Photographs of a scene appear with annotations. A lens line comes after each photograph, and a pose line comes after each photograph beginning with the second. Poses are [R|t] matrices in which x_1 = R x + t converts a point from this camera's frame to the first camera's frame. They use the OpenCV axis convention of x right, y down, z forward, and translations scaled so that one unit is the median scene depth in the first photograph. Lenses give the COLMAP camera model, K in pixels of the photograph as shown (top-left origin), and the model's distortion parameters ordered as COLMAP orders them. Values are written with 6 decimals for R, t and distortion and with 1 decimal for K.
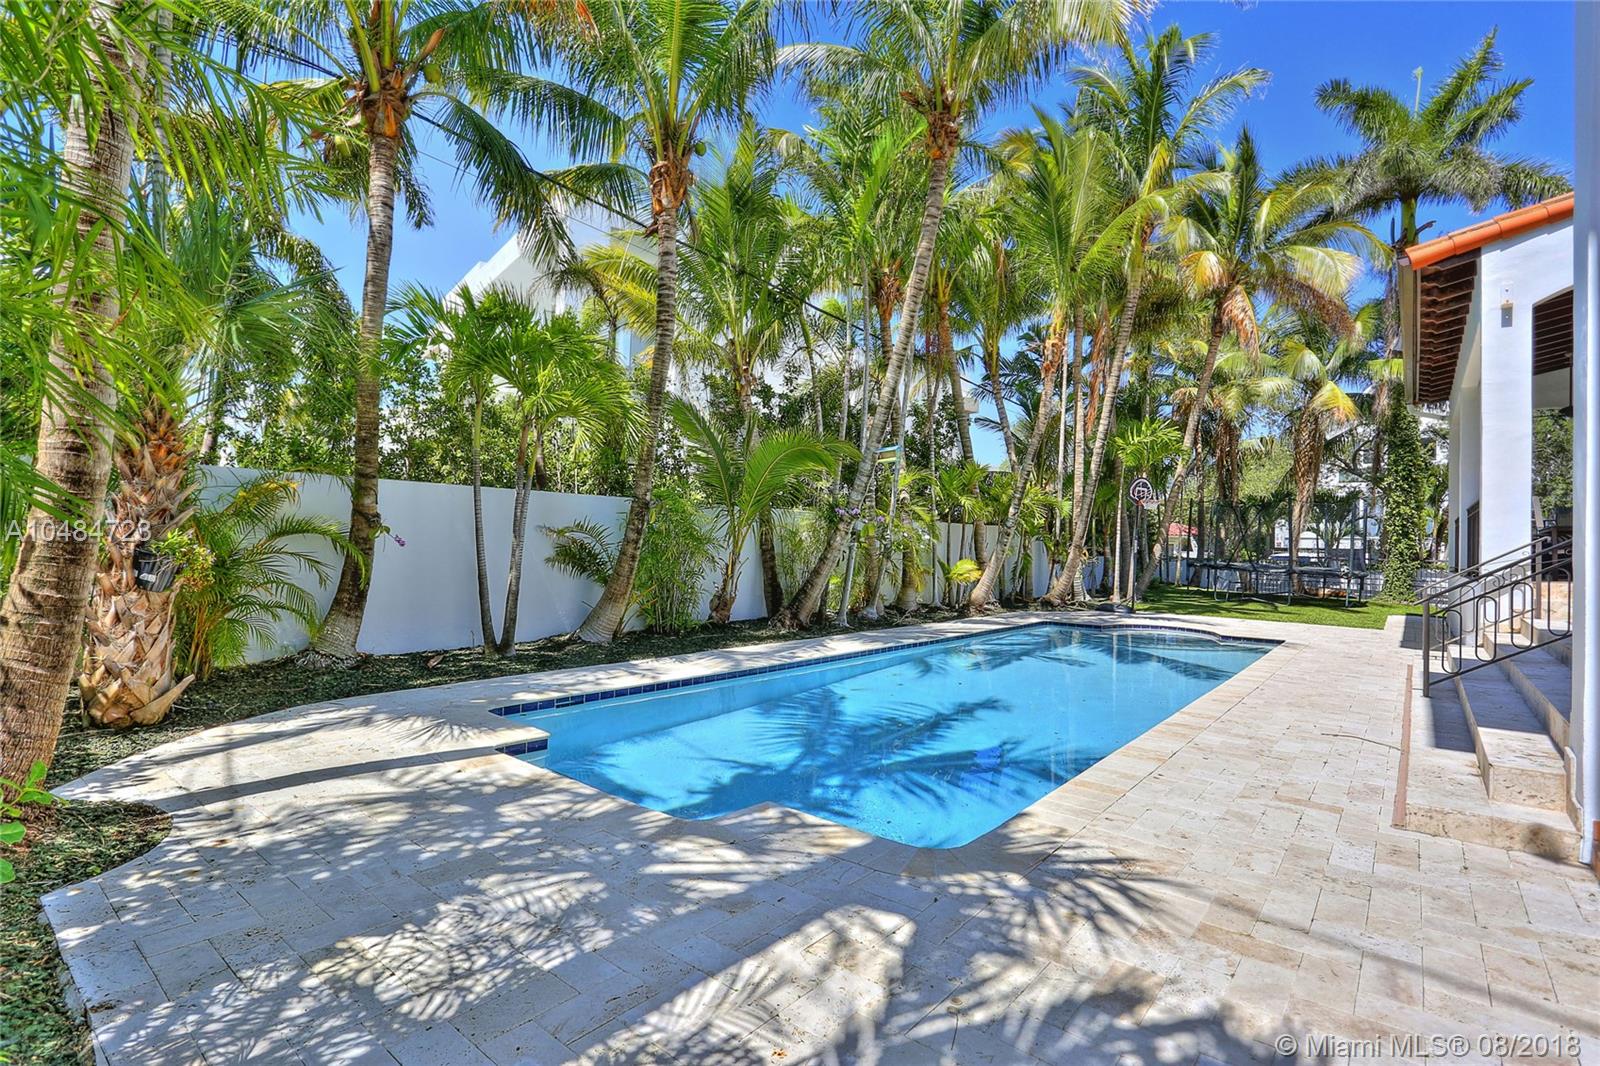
lens RADIAL K [[782.7, 0, 799.7], [0, 782.7, 528.8], [0, 0, 1]] dist [-0.082755, 0.042635]
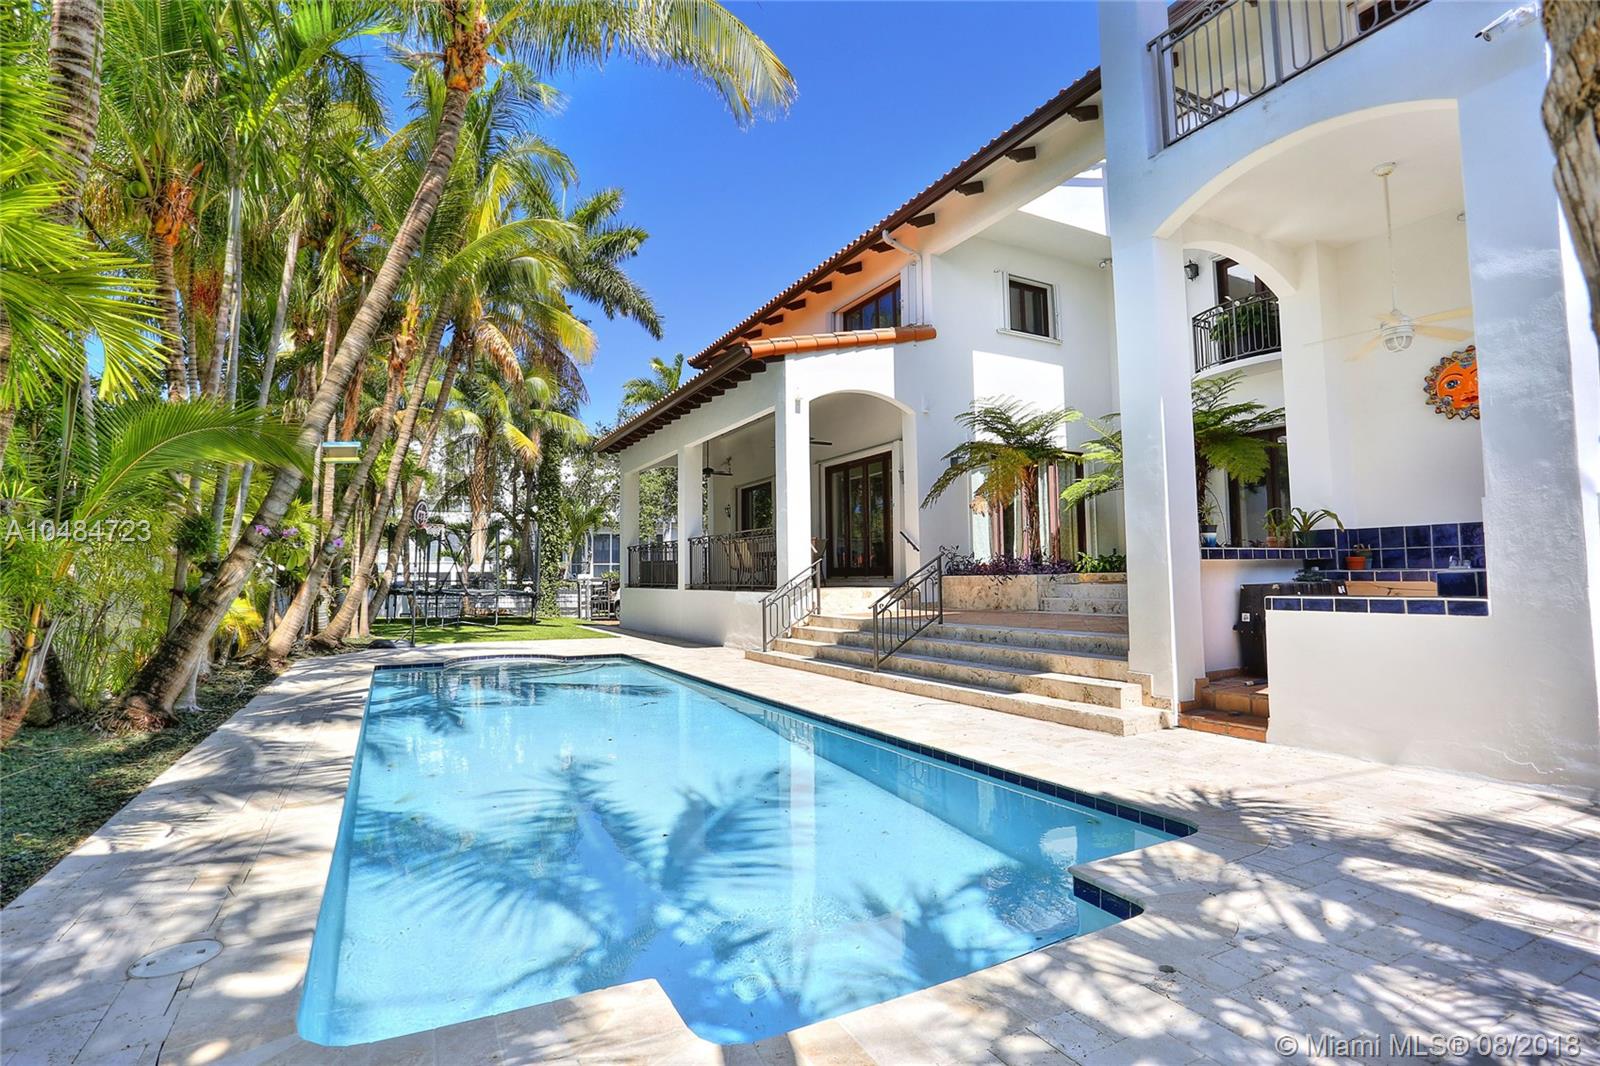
lens RADIAL K [[779.0, 0, 787.6], [0, 779.0, 534.0], [0, 0, 1]] dist [-0.071900, 0.029584]
pose [[0.394247, 0.019726, 0.918793, -1.156298], [0.005503, 0.999701, -0.023824, -0.003038], [-0.918988, 0.014449, 0.394021, 1.138924]]
